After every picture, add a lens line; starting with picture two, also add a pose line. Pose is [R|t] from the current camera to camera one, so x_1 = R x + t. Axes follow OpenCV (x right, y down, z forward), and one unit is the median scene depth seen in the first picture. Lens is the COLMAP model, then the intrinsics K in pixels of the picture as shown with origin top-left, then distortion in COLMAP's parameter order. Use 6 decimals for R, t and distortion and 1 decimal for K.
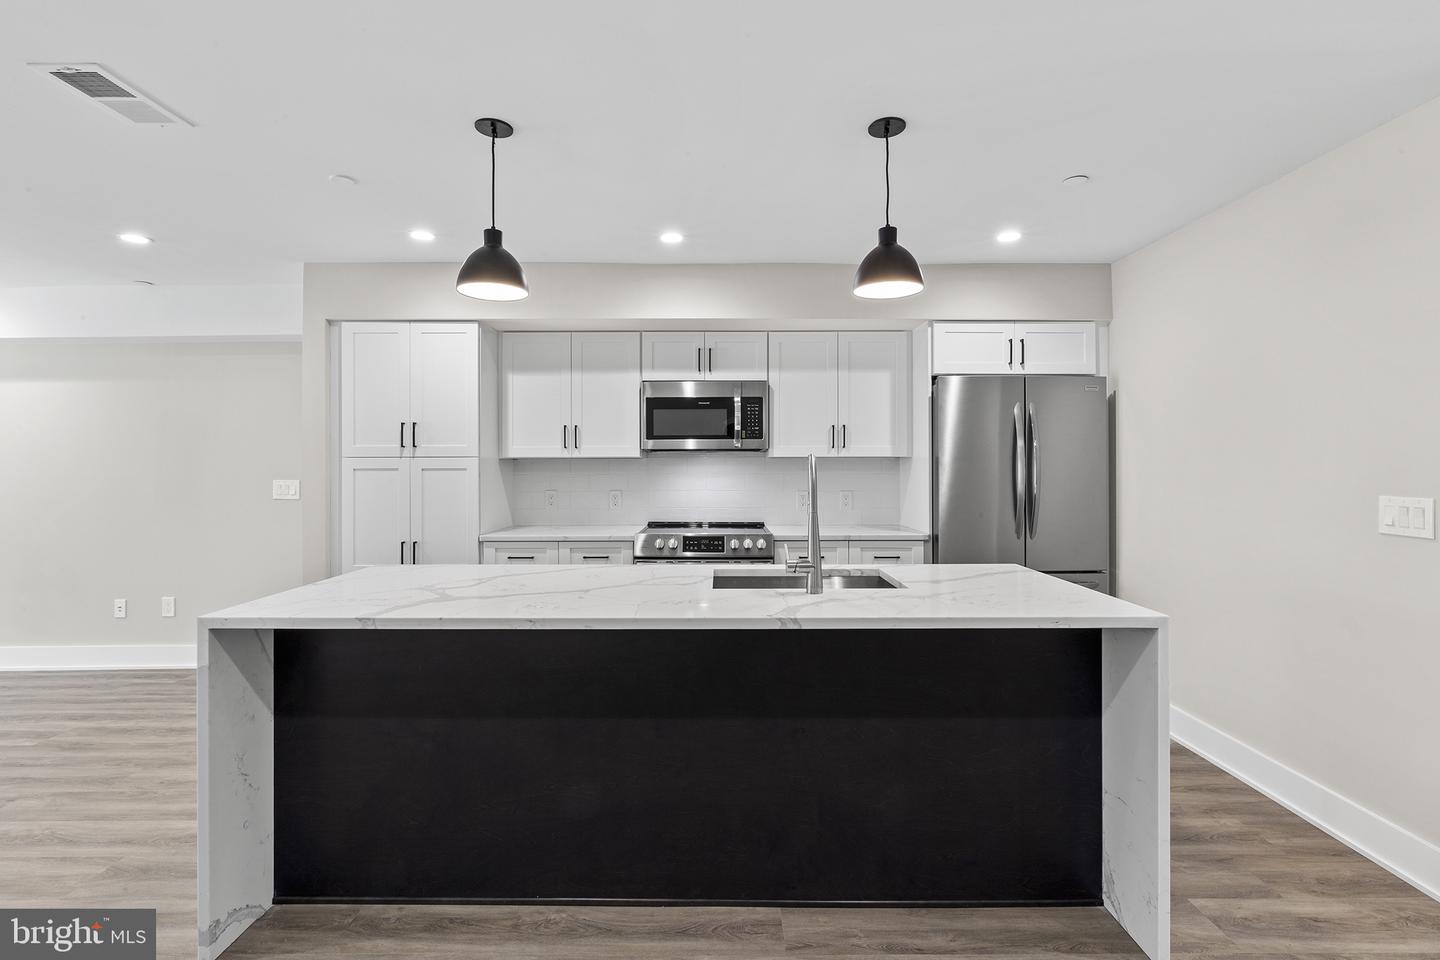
lens RADIAL K [[673.5, 0, 718.6], [0, 673.5, 460.7], [0, 0, 1]] dist [-0.004119, -0.000063]
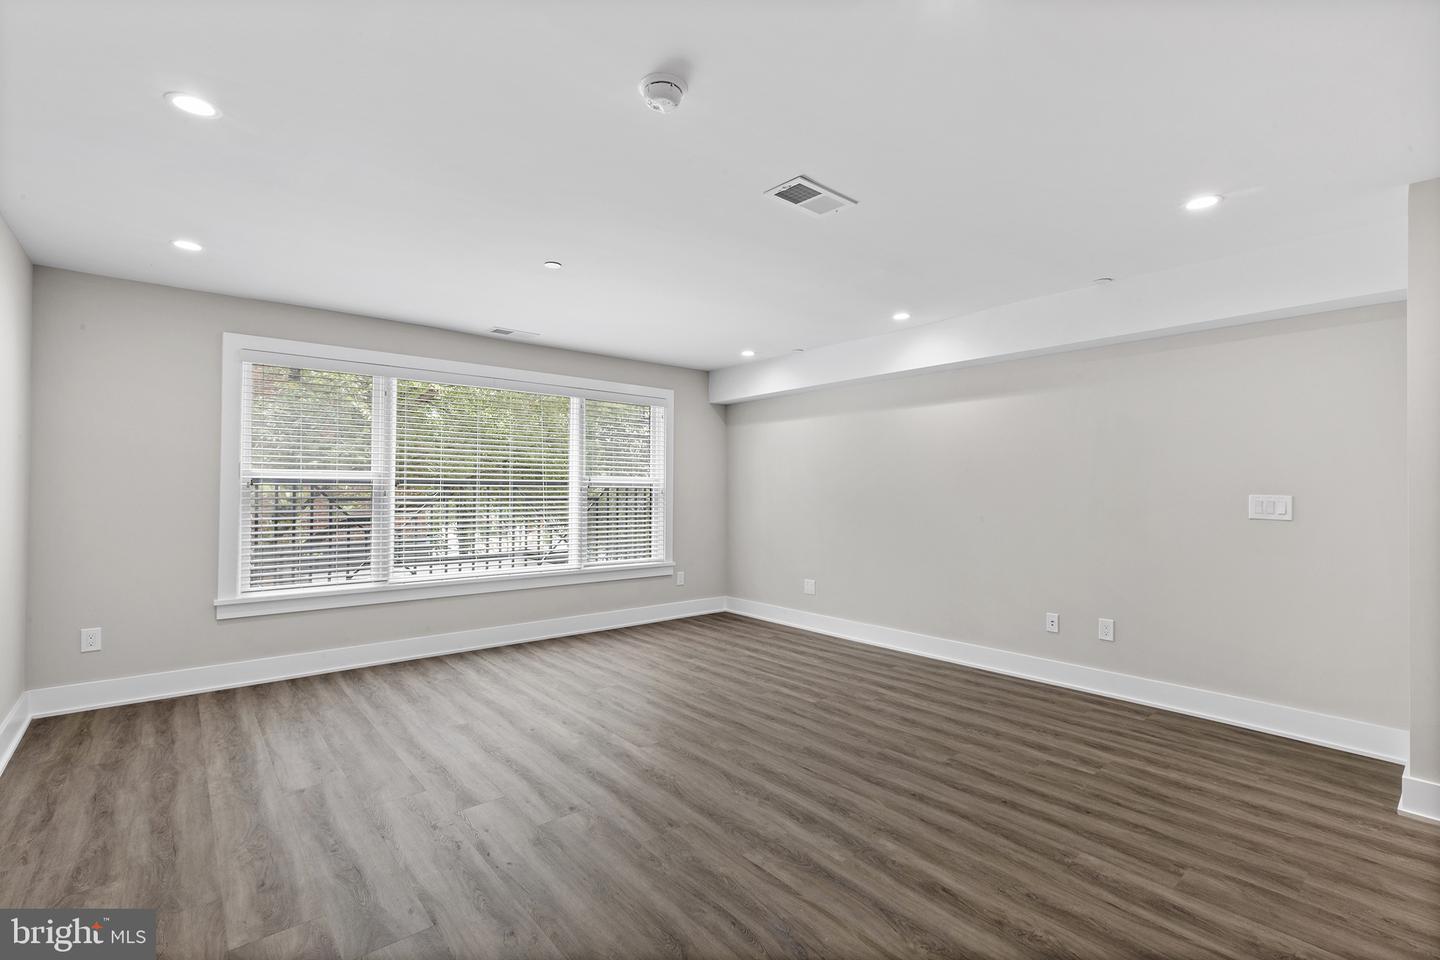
lens RADIAL K [[645.4, 0, 712.5], [0, 645.4, 476.5], [0, 0, 1]] dist [-0.000155, -0.000116]
pose [[0.635935, -0.003647, -0.771734, -0.559017], [0.002452, 0.999993, -0.002706, 0.008700], [0.771738, -0.000172, 0.635940, 0.014497]]
